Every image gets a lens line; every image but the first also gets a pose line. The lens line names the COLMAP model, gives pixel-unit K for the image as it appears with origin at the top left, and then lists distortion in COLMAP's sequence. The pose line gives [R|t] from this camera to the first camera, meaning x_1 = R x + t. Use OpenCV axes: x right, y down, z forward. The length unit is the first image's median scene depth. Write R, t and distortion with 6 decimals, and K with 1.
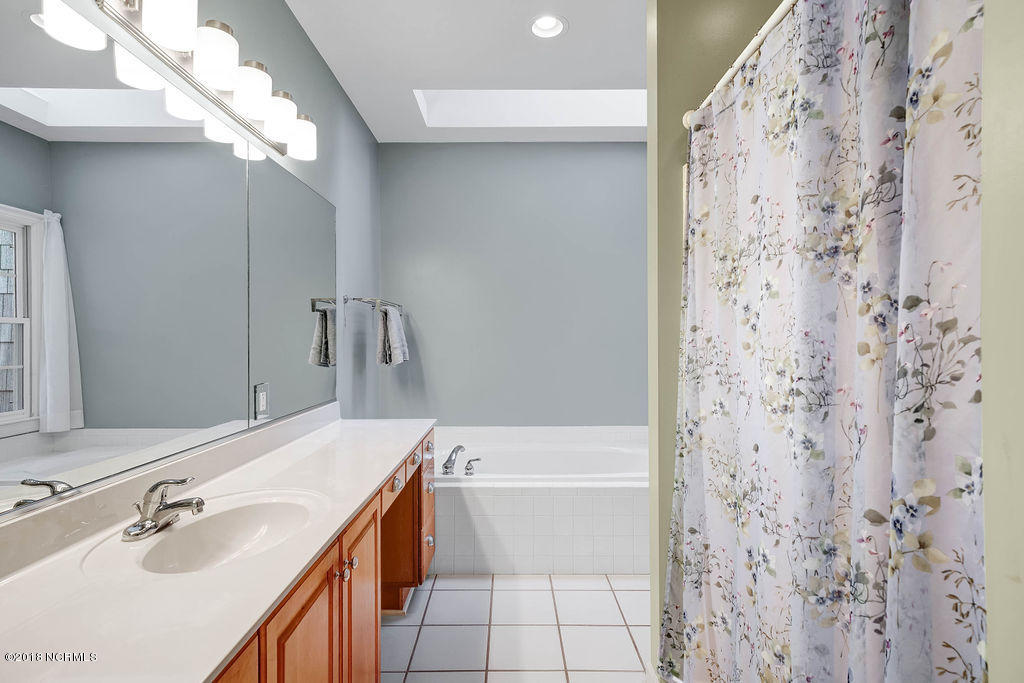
lens RADIAL K [[497.2, 0, 512.1], [0, 497.2, 340.9], [0, 0, 1]] dist [0.005885, 0.000632]
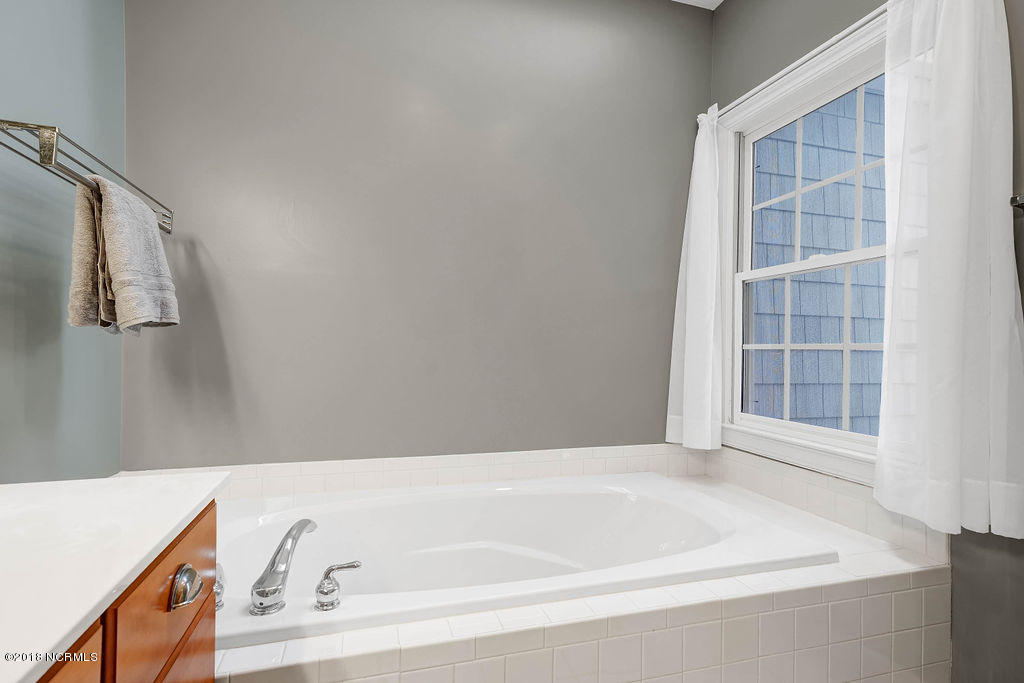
lens RADIAL K [[476.9, 0, 509.9], [0, 476.9, 349.0], [0, 0, 1]] dist [0.009542, -0.001094]
pose [[0.961907, -0.000611, 0.273378, -0.048436], [0.005843, 0.999815, -0.018323, 0.074767], [-0.273316, 0.019223, 0.961732, 0.560014]]
